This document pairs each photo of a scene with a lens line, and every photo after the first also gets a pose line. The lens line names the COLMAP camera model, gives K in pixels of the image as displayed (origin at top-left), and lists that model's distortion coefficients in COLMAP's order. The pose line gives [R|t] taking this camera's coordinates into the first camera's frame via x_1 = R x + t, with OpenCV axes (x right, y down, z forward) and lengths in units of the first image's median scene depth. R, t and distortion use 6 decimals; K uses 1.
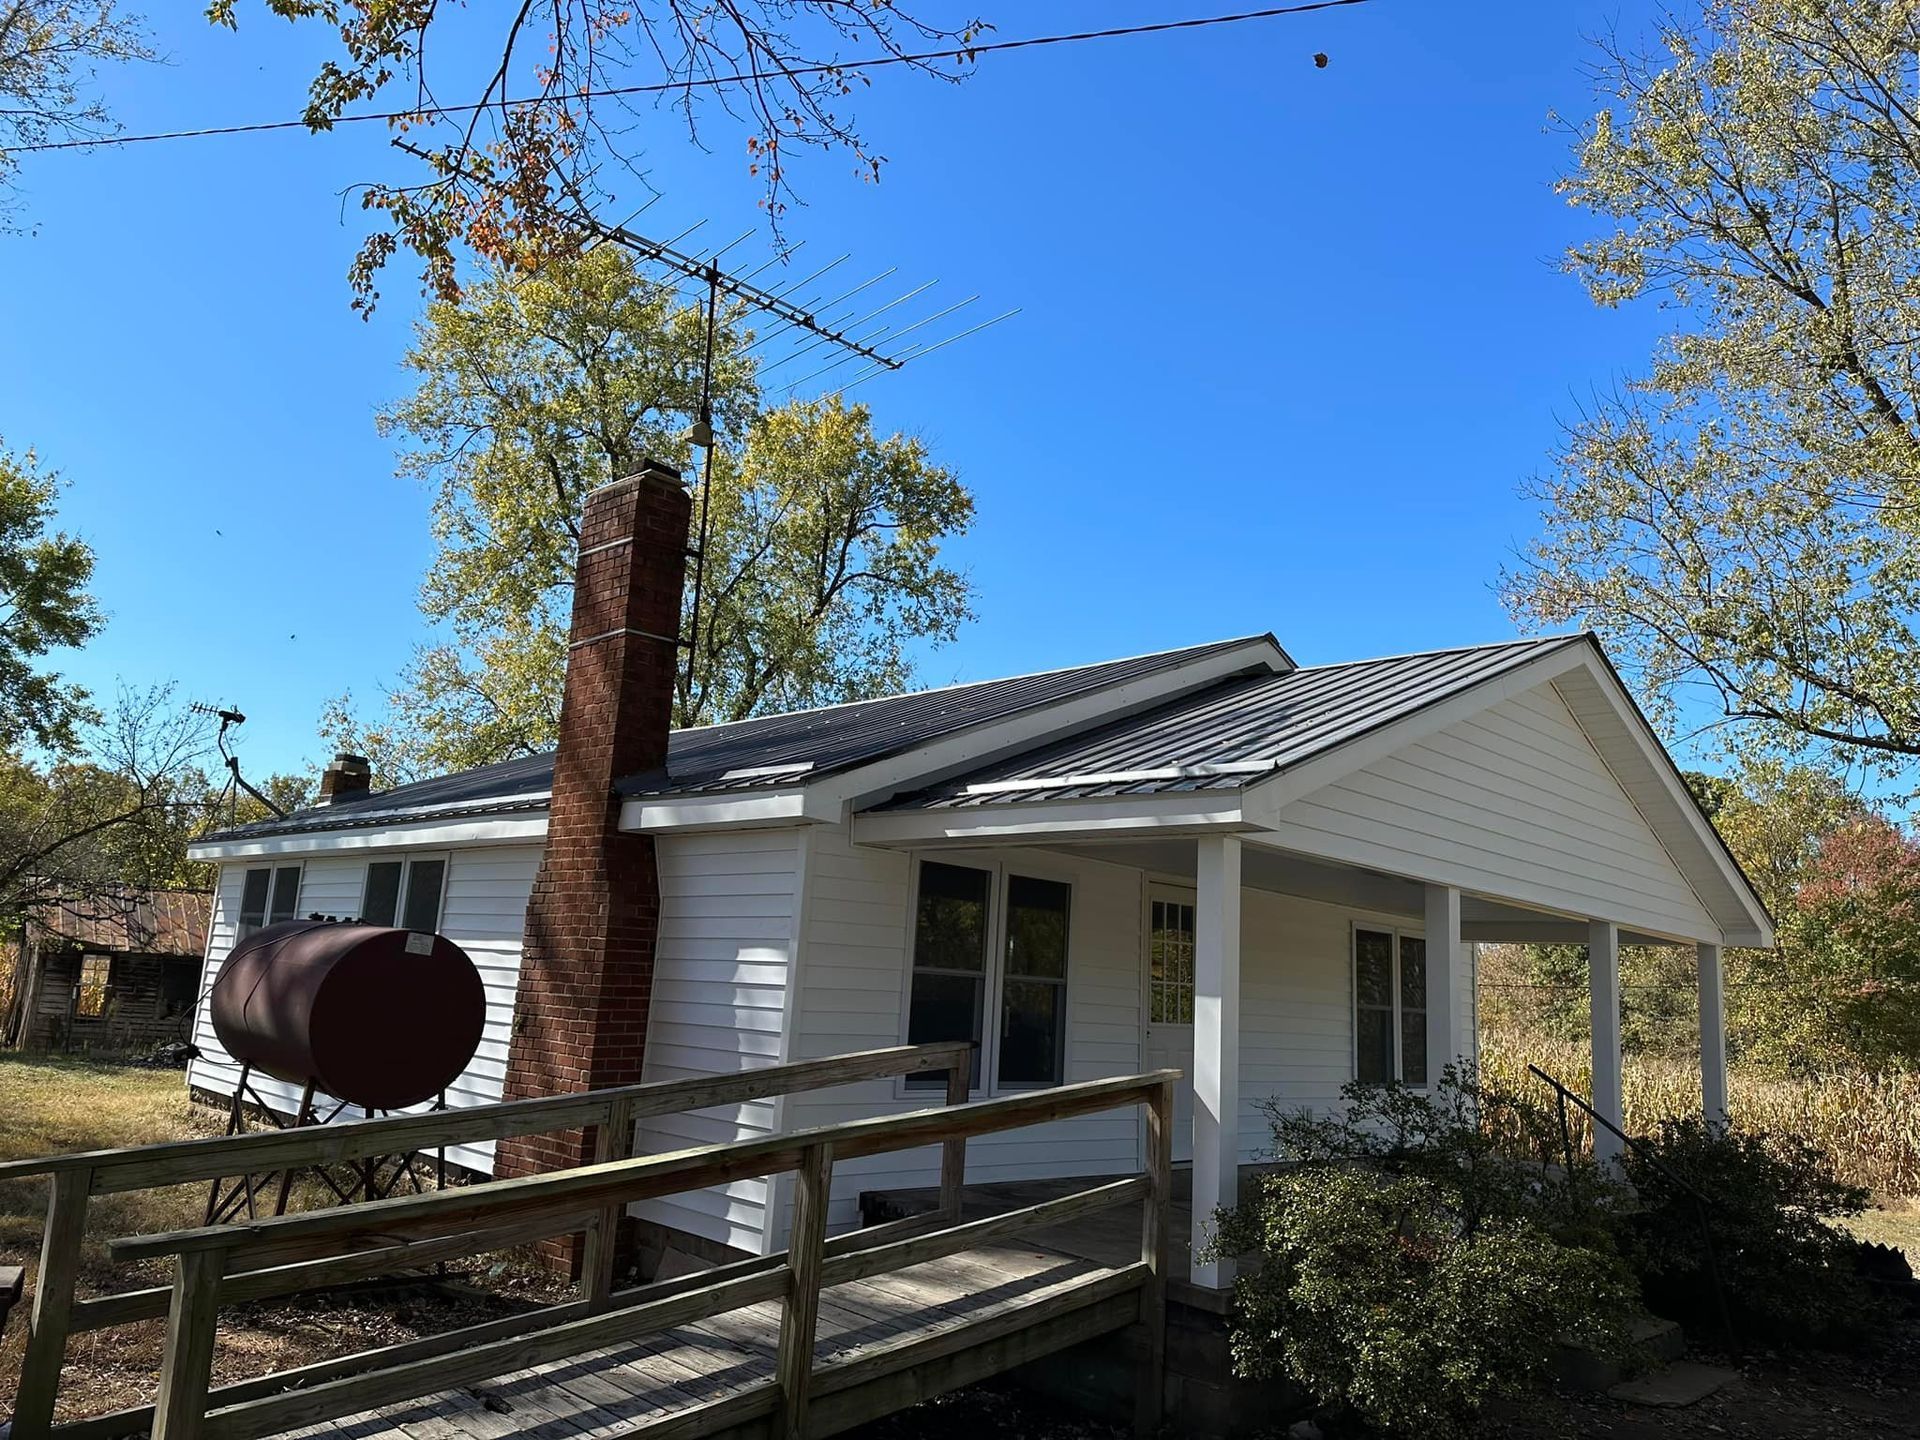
lens RADIAL K [[1336.5, 0, 960.0], [0, 1336.5, 720.0], [0, 0, 1]] dist [0.120119, -0.153984]
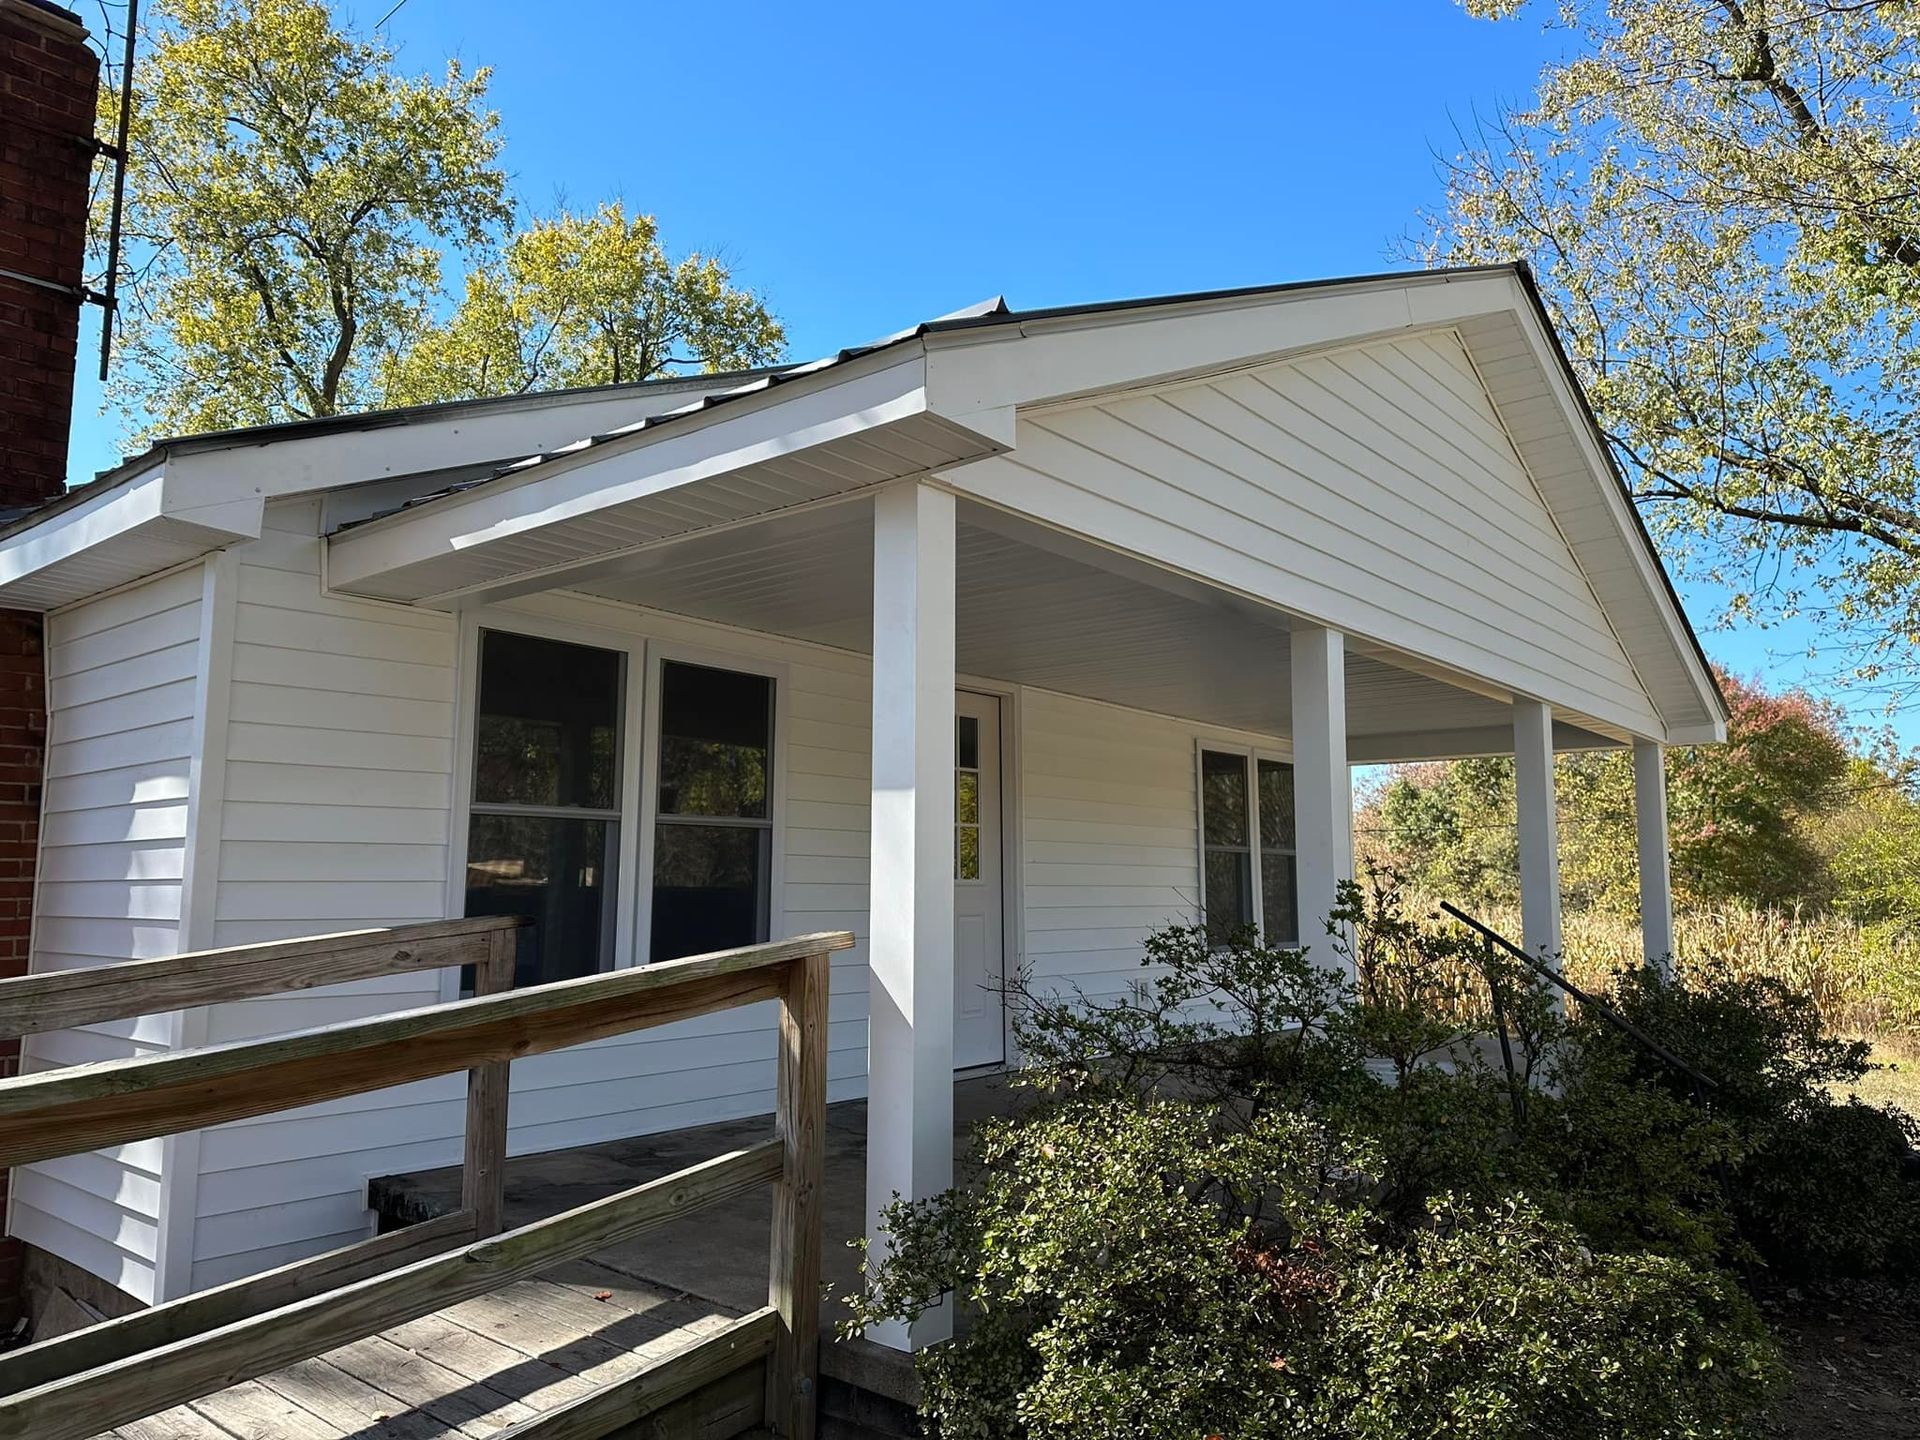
lens RADIAL K [[1324.1, 0, 960.0], [0, 1324.1, 720.0], [0, 0, 1]] dist [0.171438, -0.215463]
pose [[0.994670, -0.044757, 0.092893, 0.146442], [0.037600, 0.996290, 0.077412, 0.125816], [-0.096013, -0.073506, 0.992662, 0.442161]]
